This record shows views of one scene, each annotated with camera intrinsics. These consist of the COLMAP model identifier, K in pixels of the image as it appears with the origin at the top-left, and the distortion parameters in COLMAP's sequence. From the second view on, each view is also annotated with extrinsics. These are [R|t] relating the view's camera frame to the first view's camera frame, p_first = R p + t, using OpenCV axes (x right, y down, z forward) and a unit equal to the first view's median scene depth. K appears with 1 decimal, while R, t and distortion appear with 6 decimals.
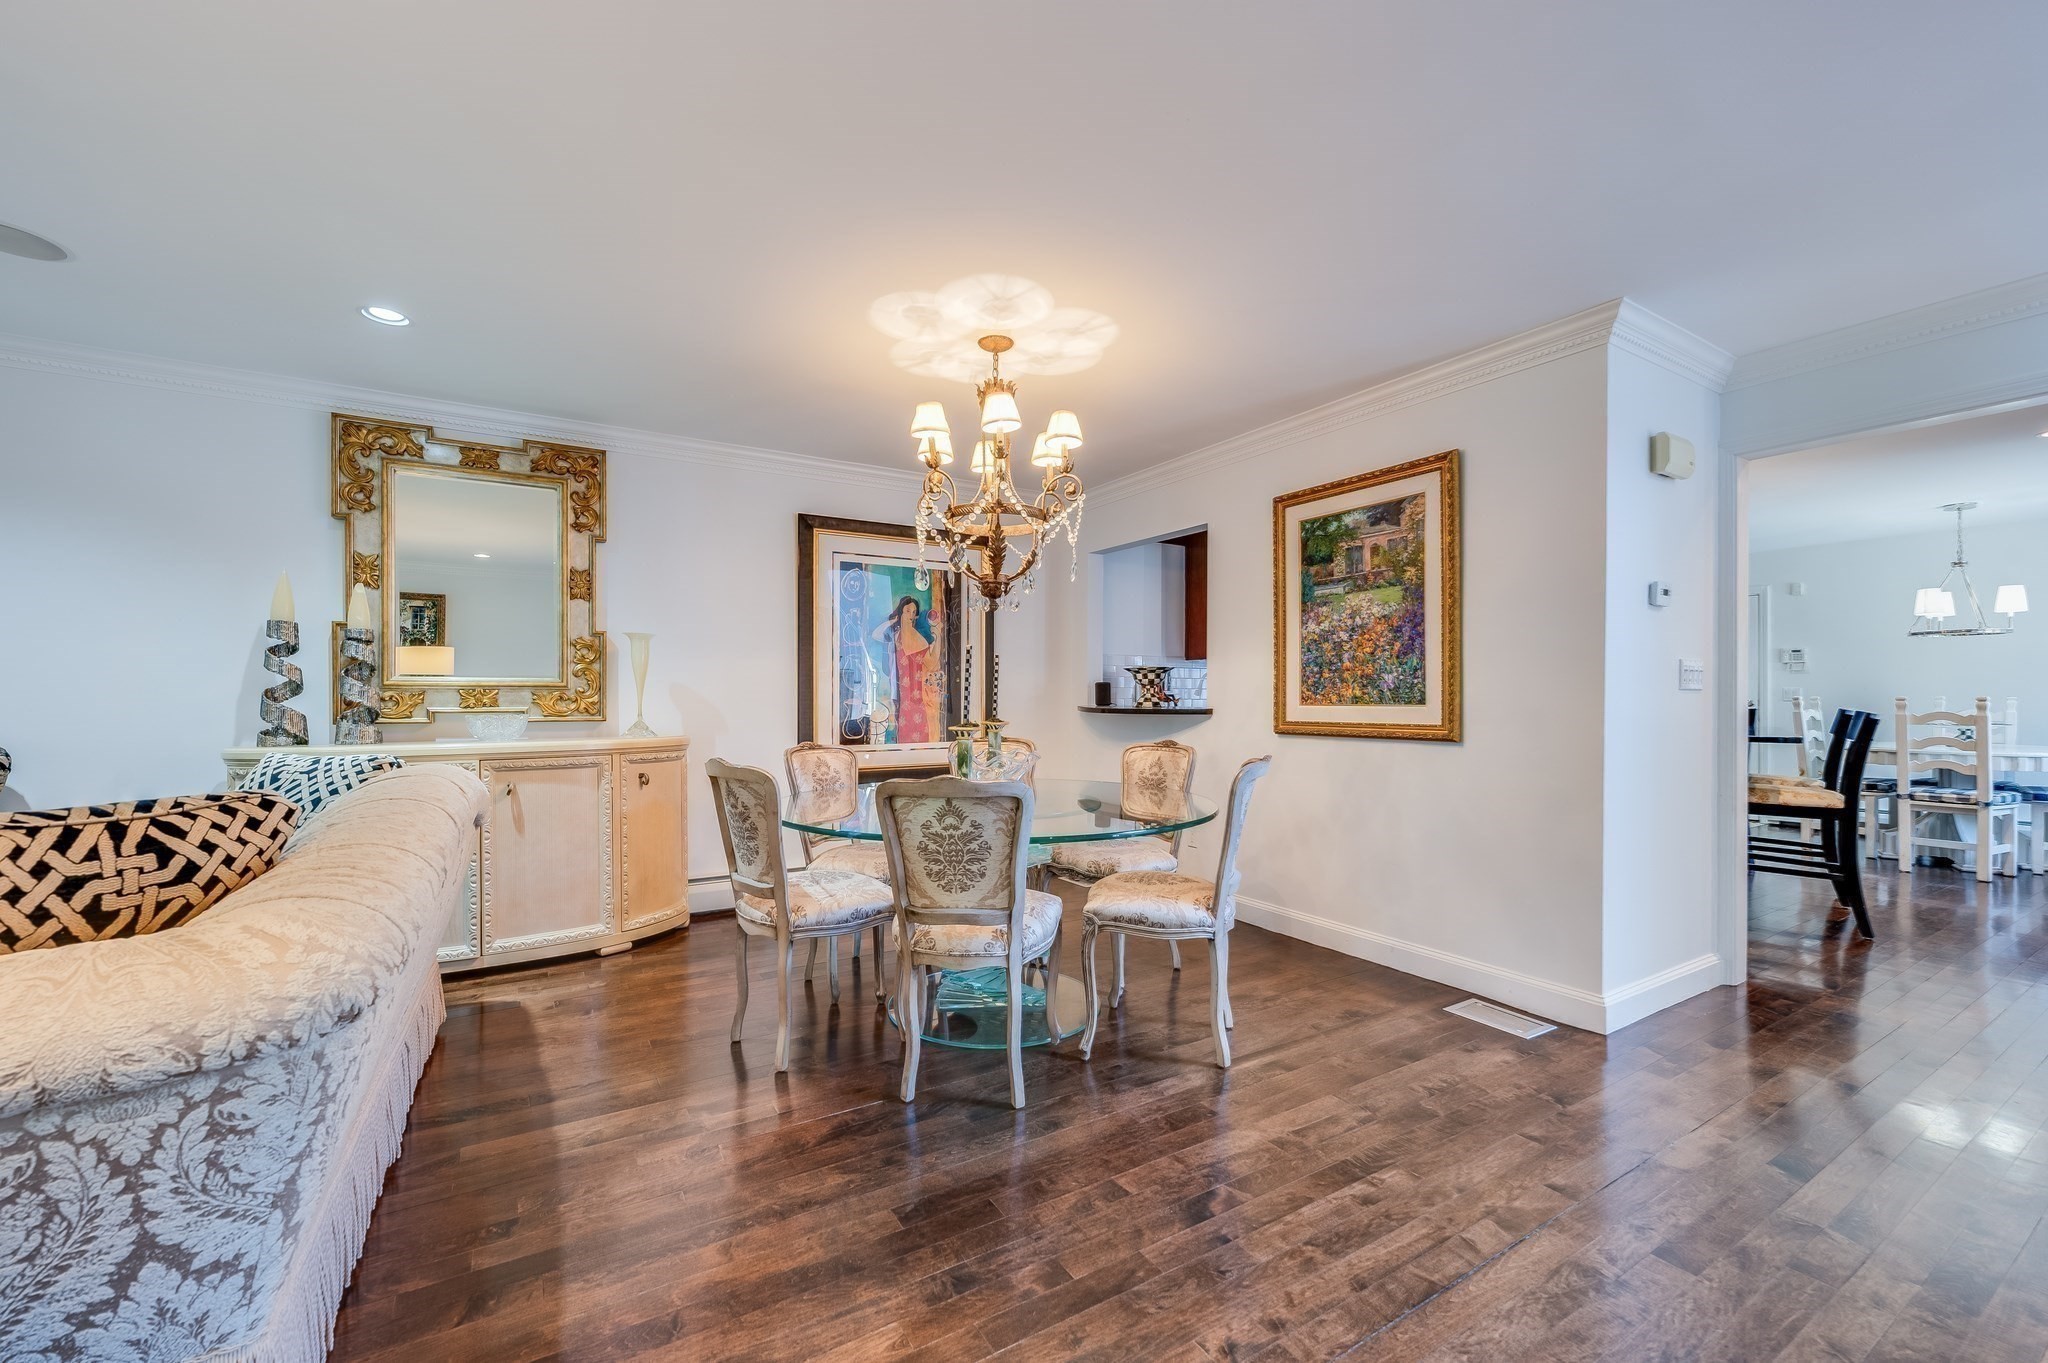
lens RADIAL K [[837.8, 0, 1019.0], [0, 837.8, 693.0], [0, 0, 1]] dist [-0.000818, -0.000126]
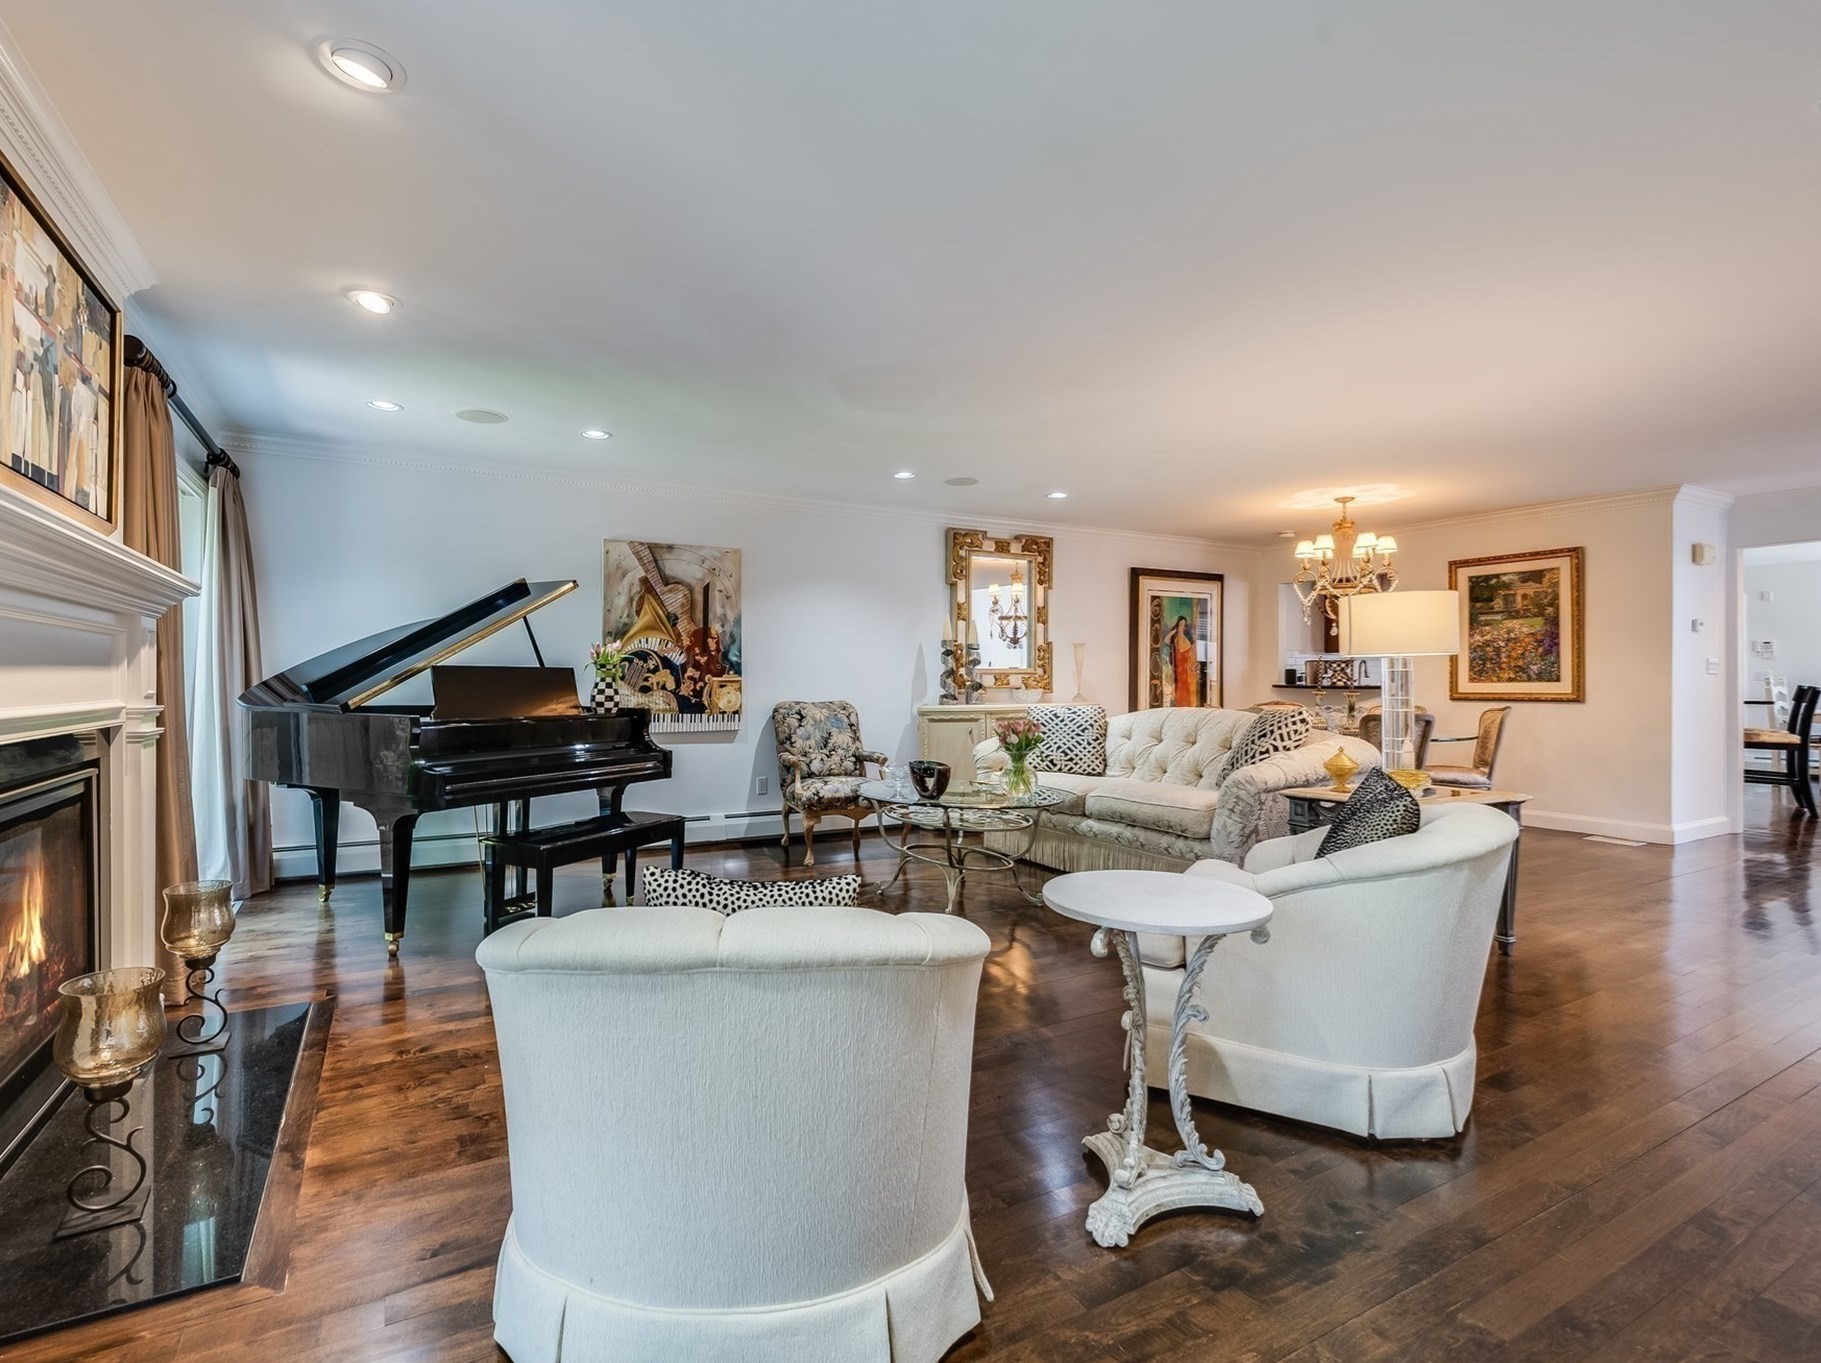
lens RADIAL K [[834.4, 0, 906.9], [0, 834.4, 674.5], [0, 0, 1]] dist [0.000215, 0.000266]
pose [[0.998860, -0.002121, -0.047681, -0.781706], [0.002079, 0.999997, -0.000943, -0.003943], [0.047683, 0.000843, 0.998862, -0.818395]]
